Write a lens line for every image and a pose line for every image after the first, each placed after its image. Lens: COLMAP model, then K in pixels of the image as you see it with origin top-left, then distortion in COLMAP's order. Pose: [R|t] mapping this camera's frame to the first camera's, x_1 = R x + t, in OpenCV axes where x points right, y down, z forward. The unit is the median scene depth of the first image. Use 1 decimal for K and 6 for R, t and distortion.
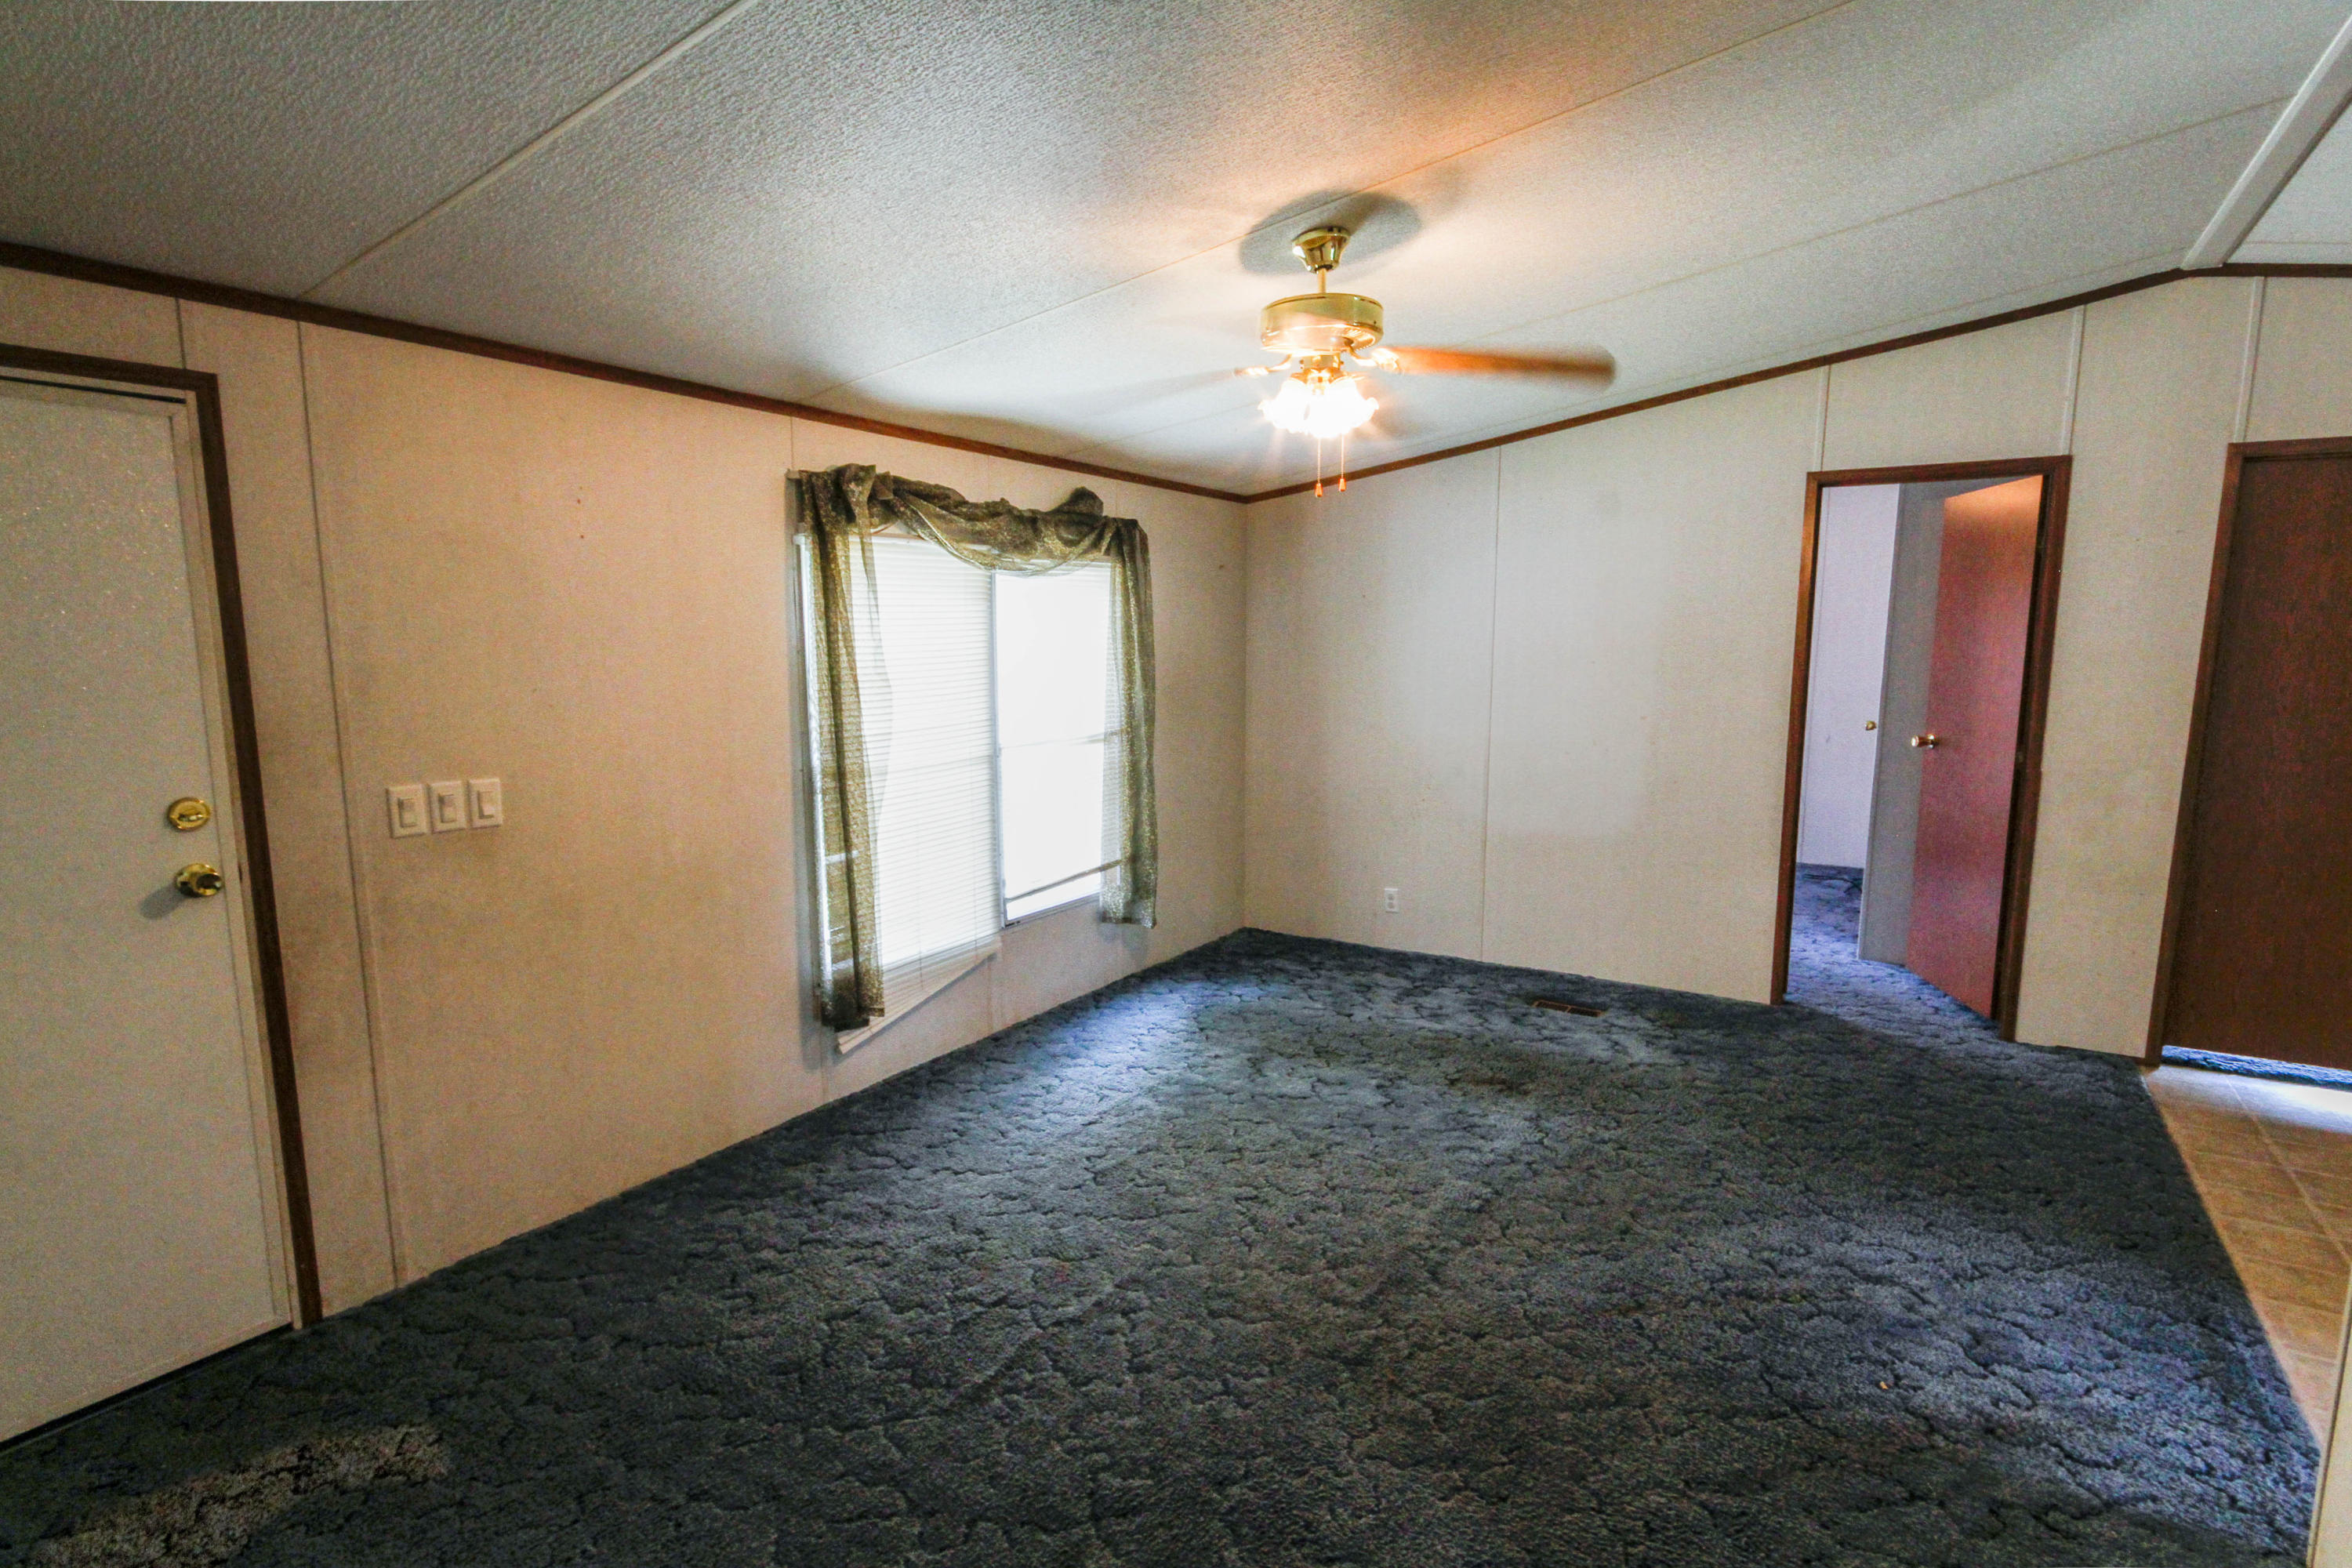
lens RADIAL K [[1137.9, 0, 1176.0], [0, 1137.9, 784.0], [0, 0, 1]] dist [0.001798, 0.000258]
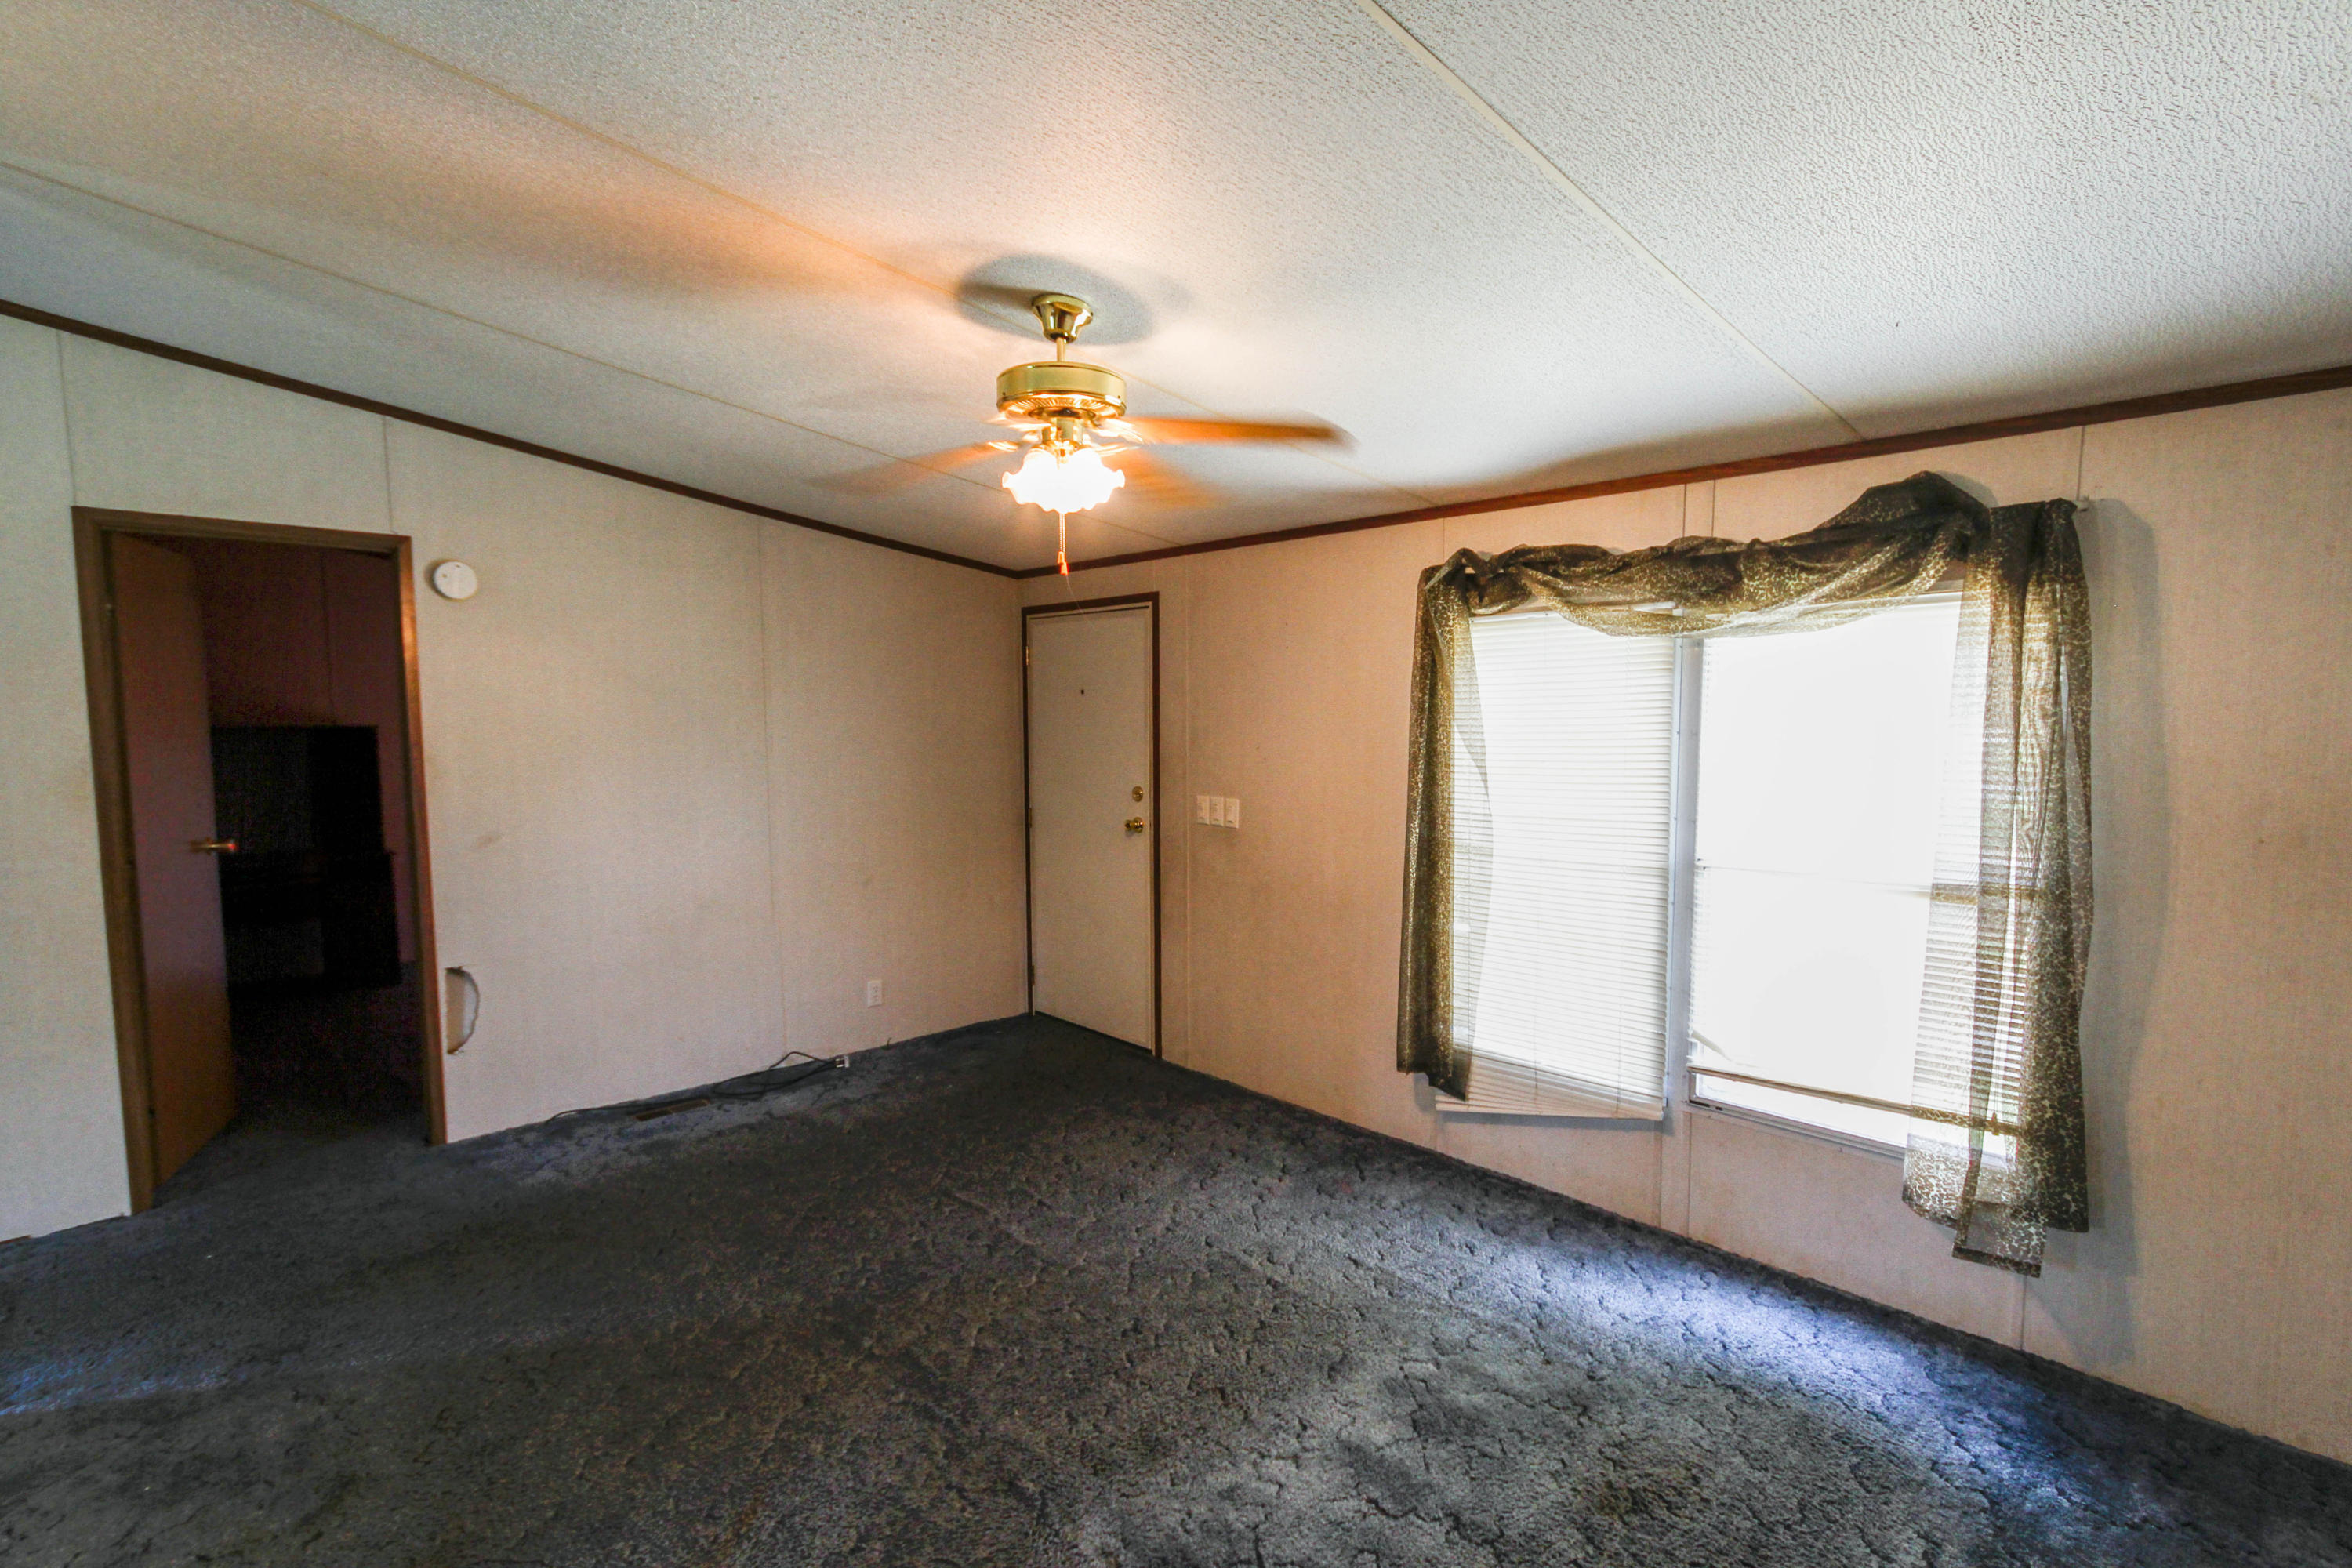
lens RADIAL K [[1128.3, 0, 1187.4], [0, 1128.3, 792.8], [0, 0, 1]] dist [0.004436, 0.000744]
pose [[-0.236014, 0.077155, -0.968682, 0.667009], [-0.121246, 0.986715, 0.108132, -0.121492], [0.964156, 0.142969, -0.223524, 0.864405]]
